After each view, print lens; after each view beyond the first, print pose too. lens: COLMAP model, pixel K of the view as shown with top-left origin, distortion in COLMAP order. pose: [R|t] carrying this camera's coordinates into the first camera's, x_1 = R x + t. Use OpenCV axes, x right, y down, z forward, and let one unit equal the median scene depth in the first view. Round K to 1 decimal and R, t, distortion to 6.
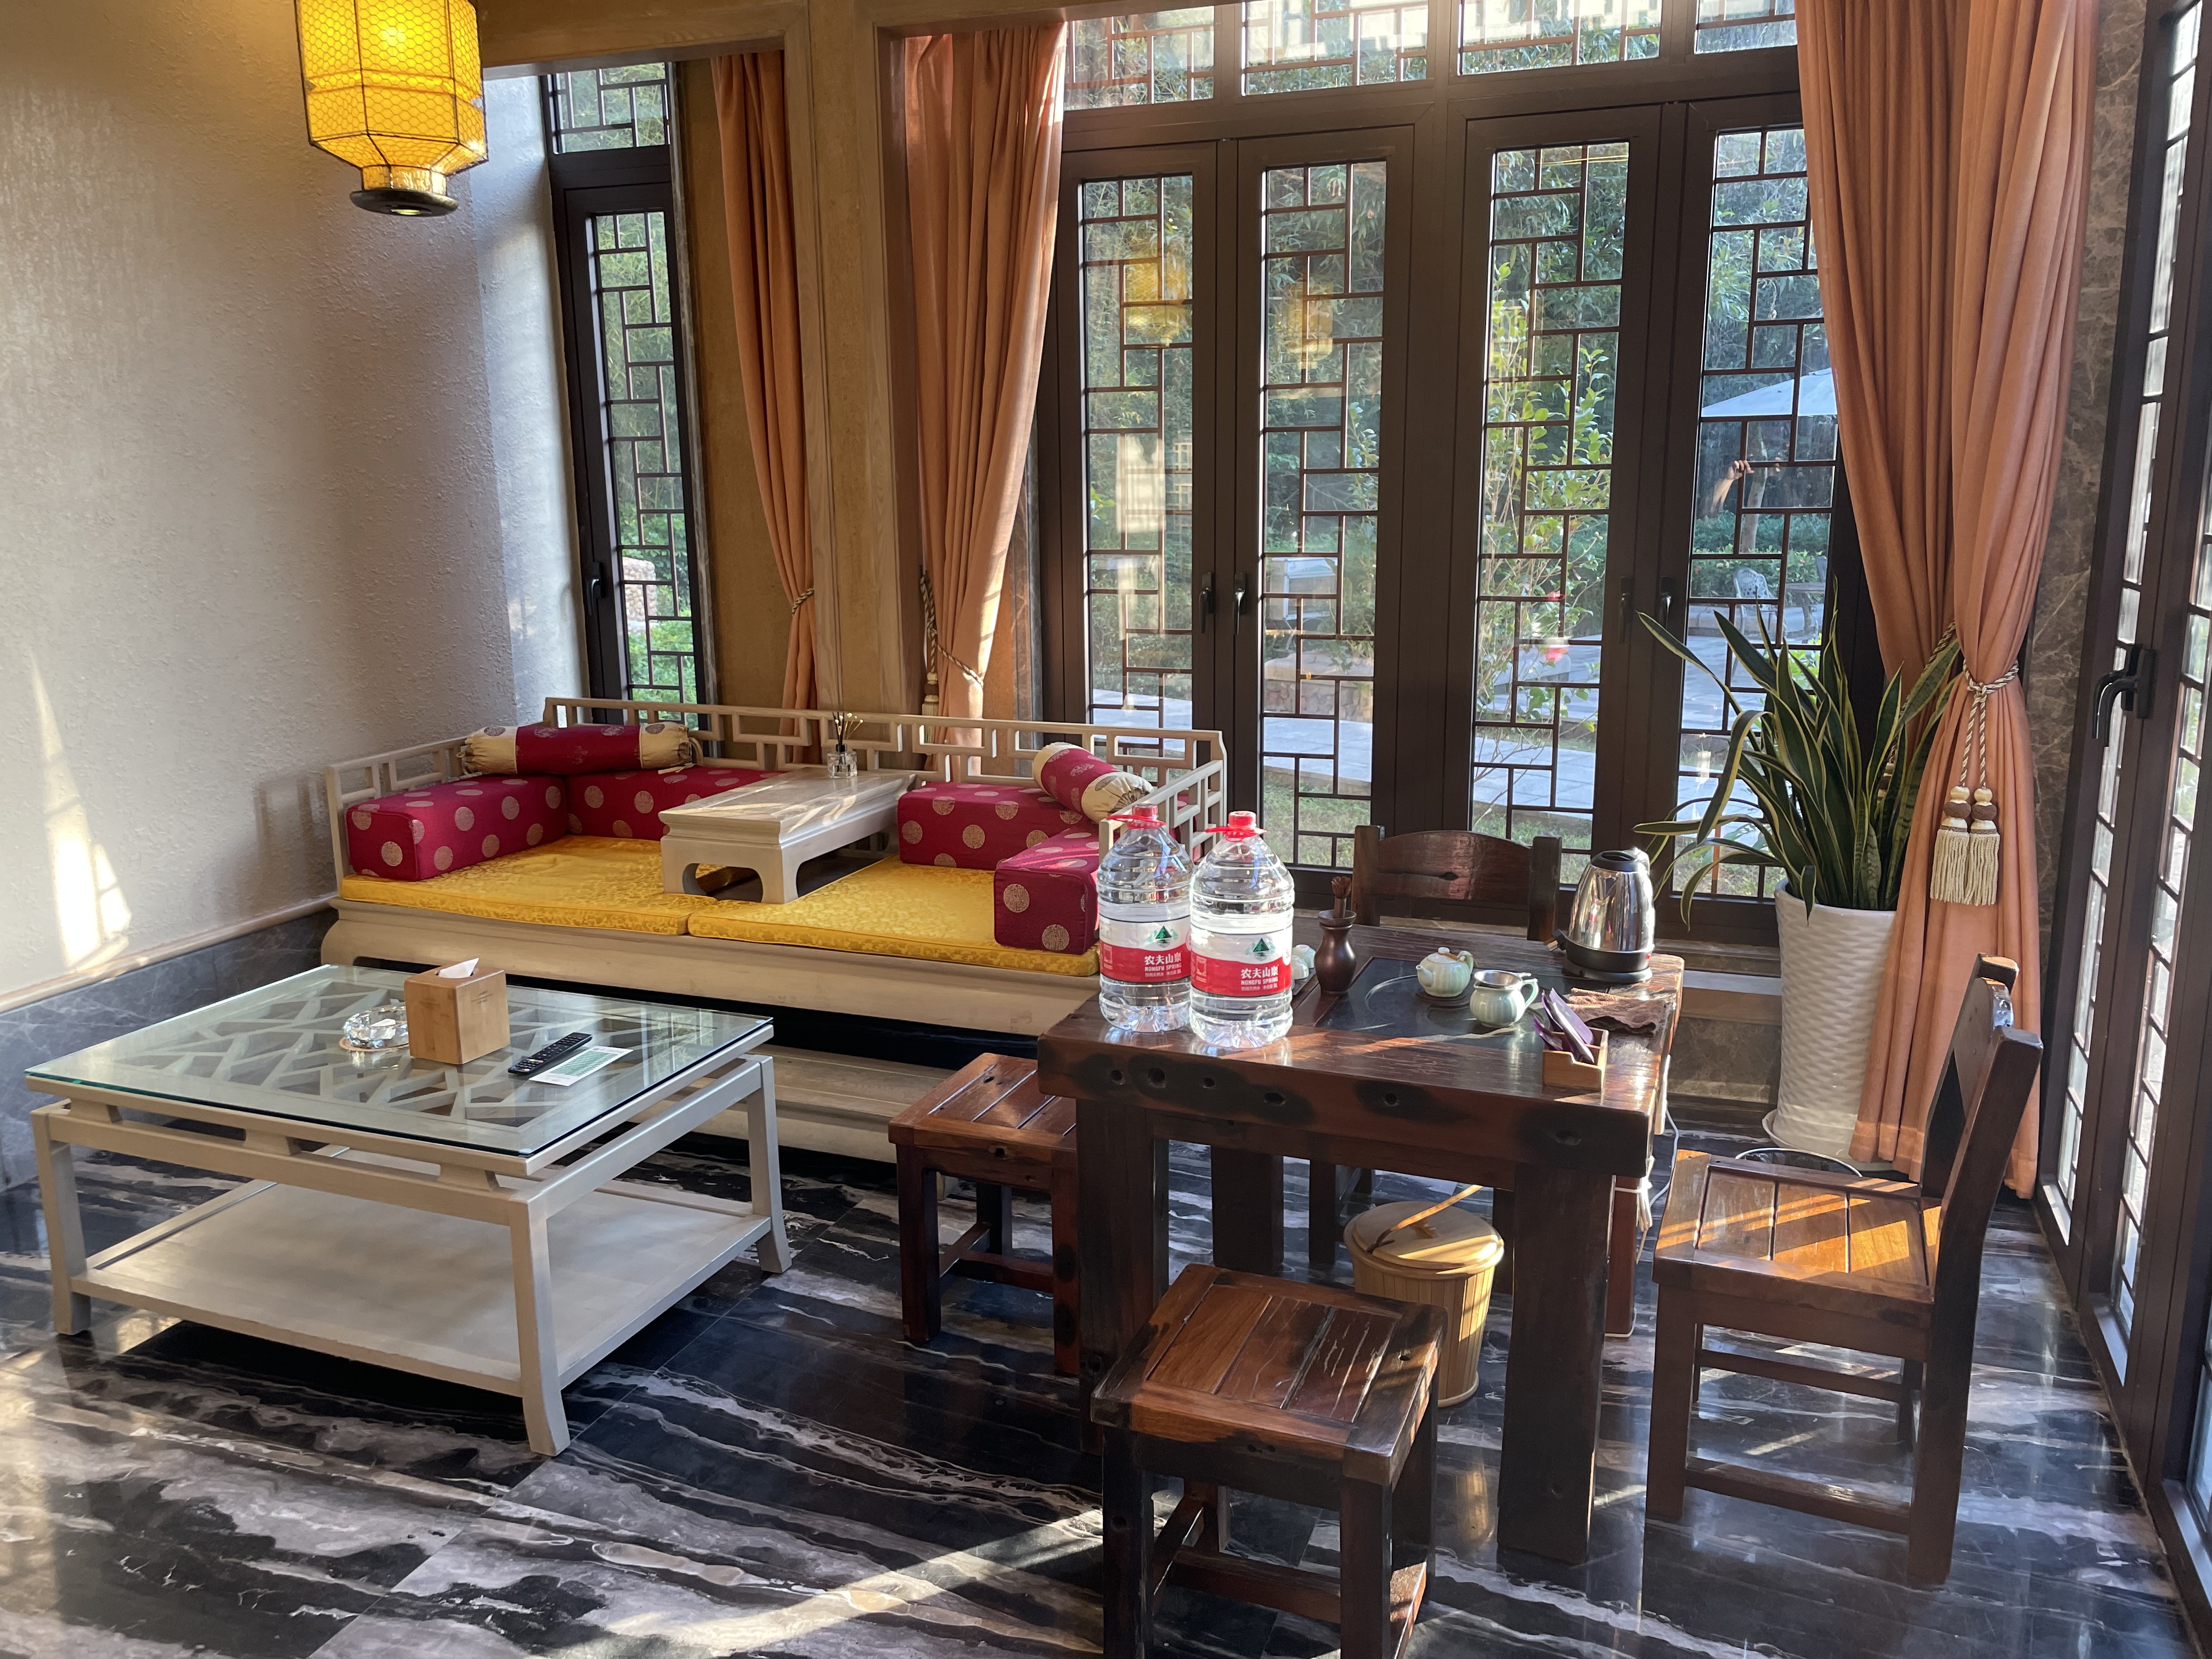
lens RADIAL K [[1689.3, 0, 1109.8], [0, 1689.3, 835.8], [0, 0, 1]] dist [0.068164, -0.084122]
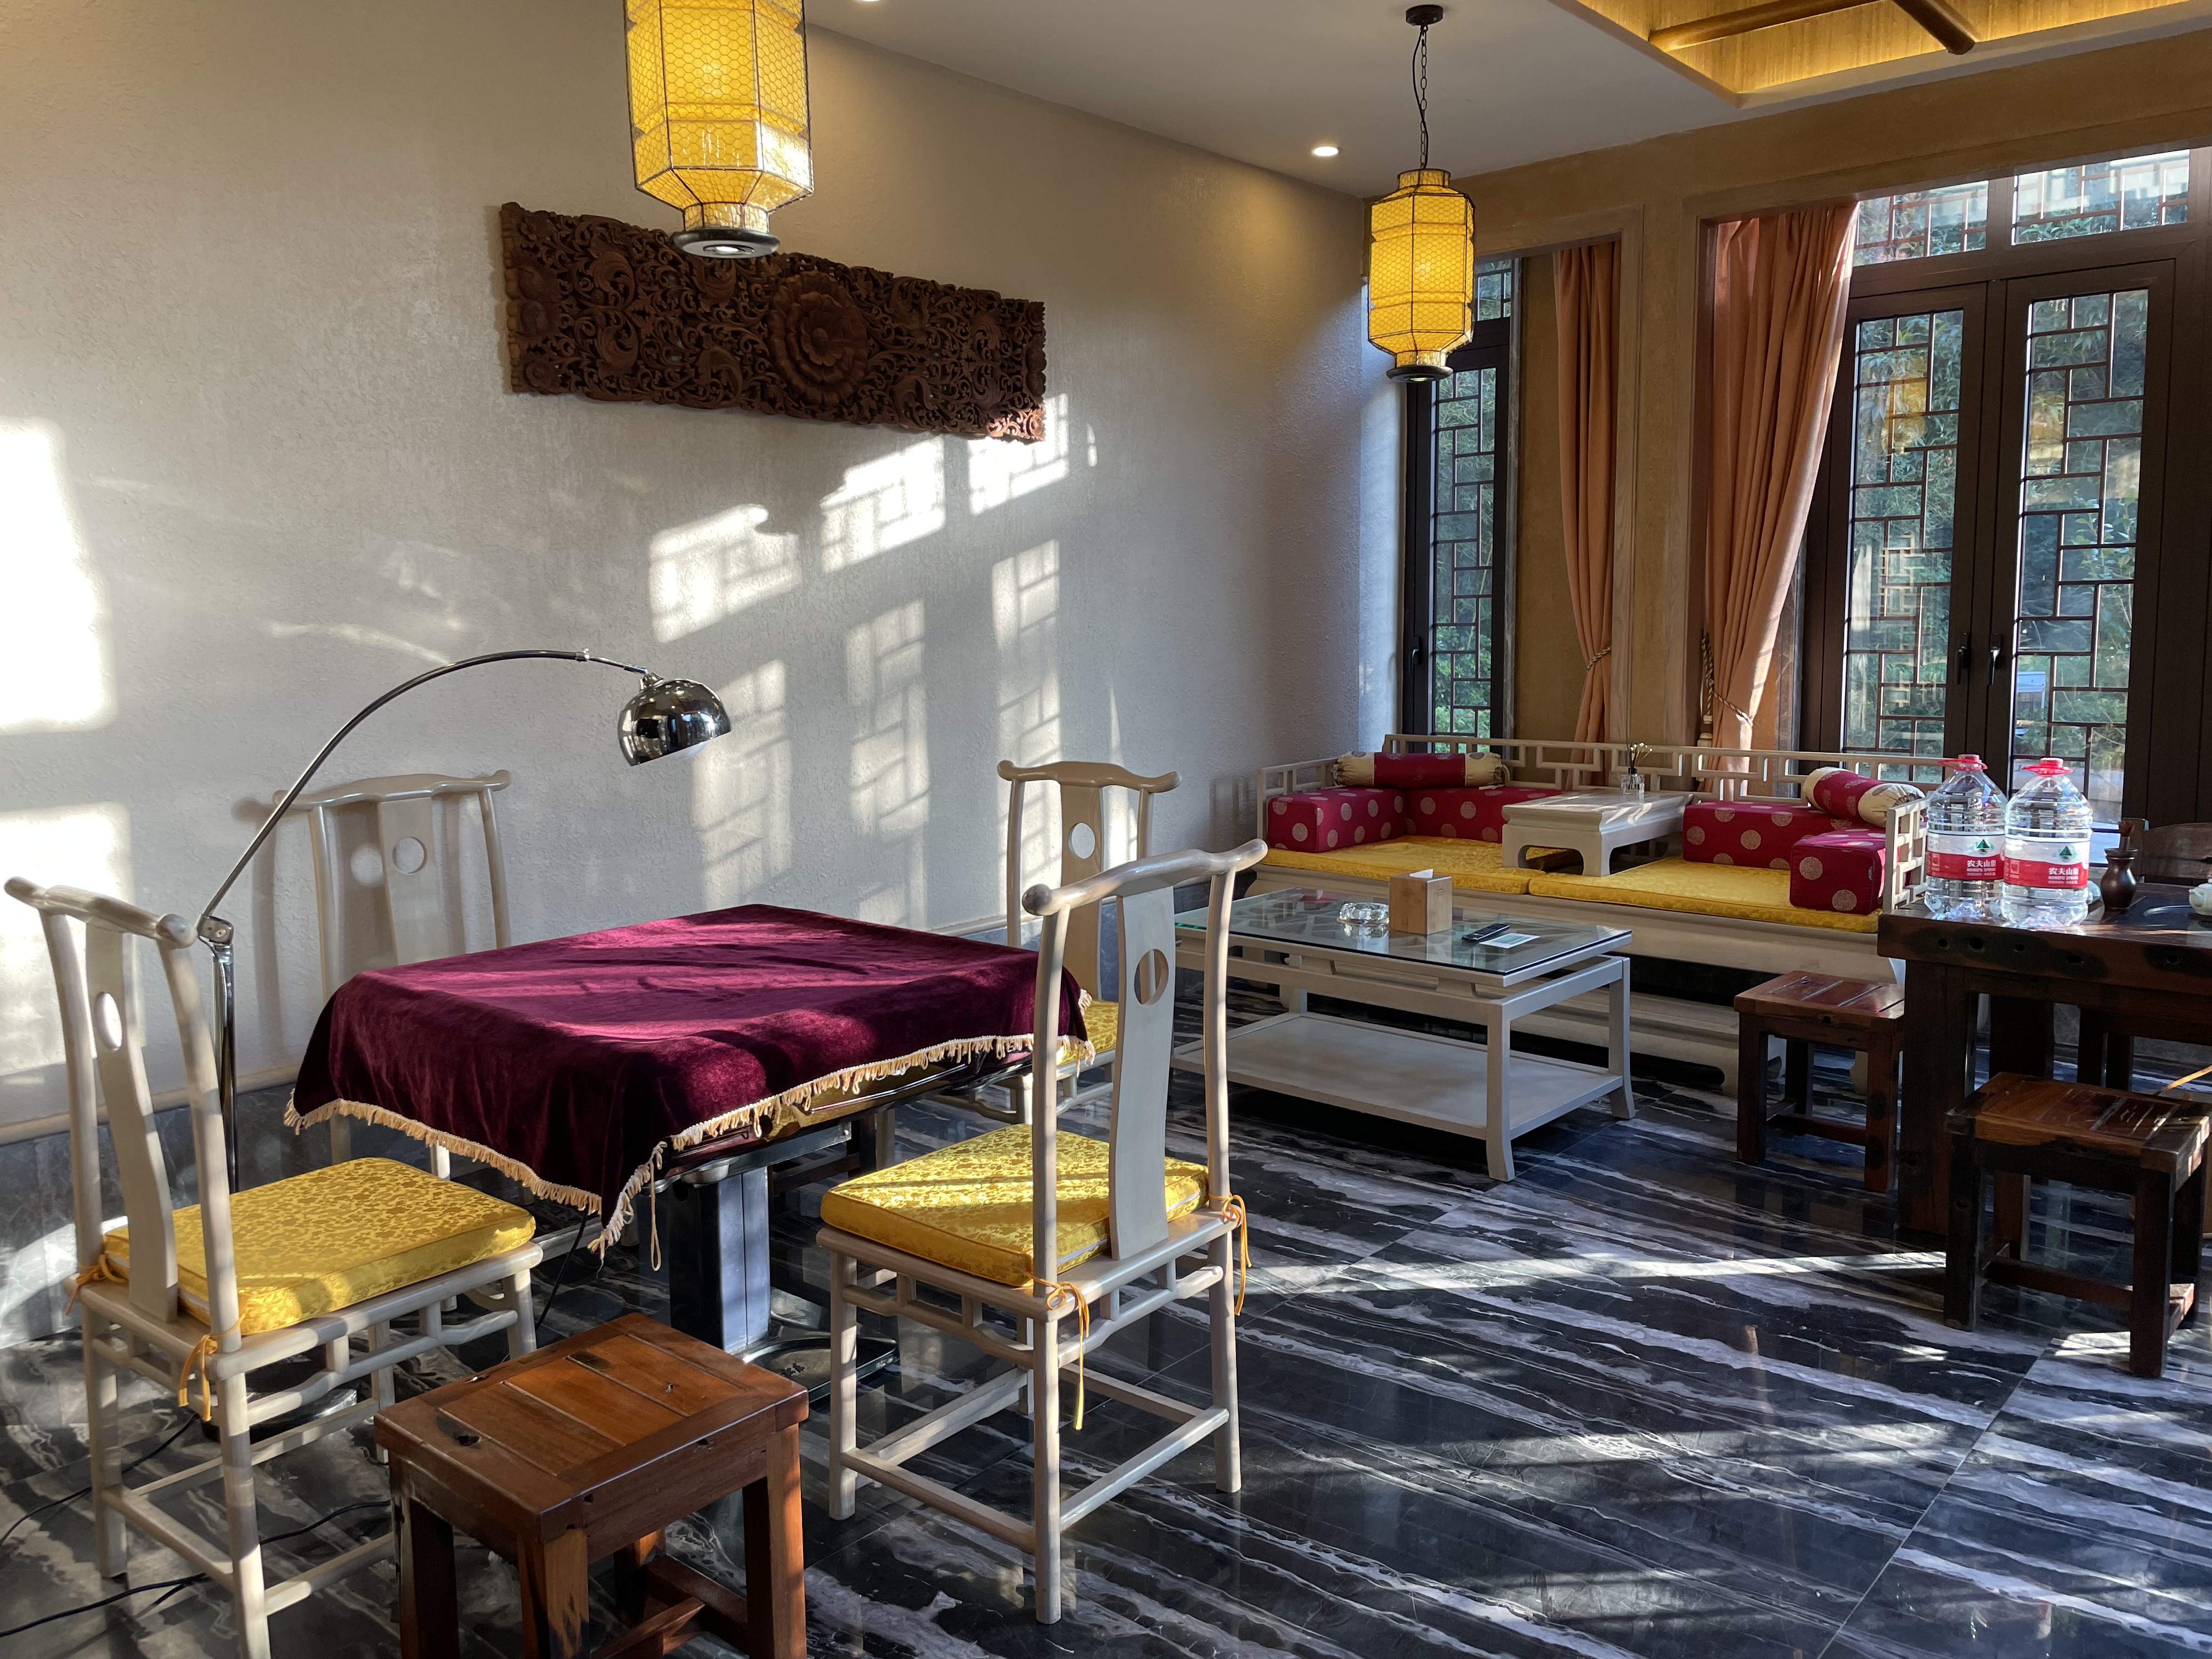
lens RADIAL K [[1689.3, 0, 1084.0], [0, 1689.3, 819.8], [0, 0, 1]] dist [0.068164, -0.084122]
pose [[0.933554, 0.036623, -0.356560, -0.091427], [-0.067401, 0.994957, -0.074277, 0.110915], [0.352042, 0.093374, 0.931315, -0.335328]]
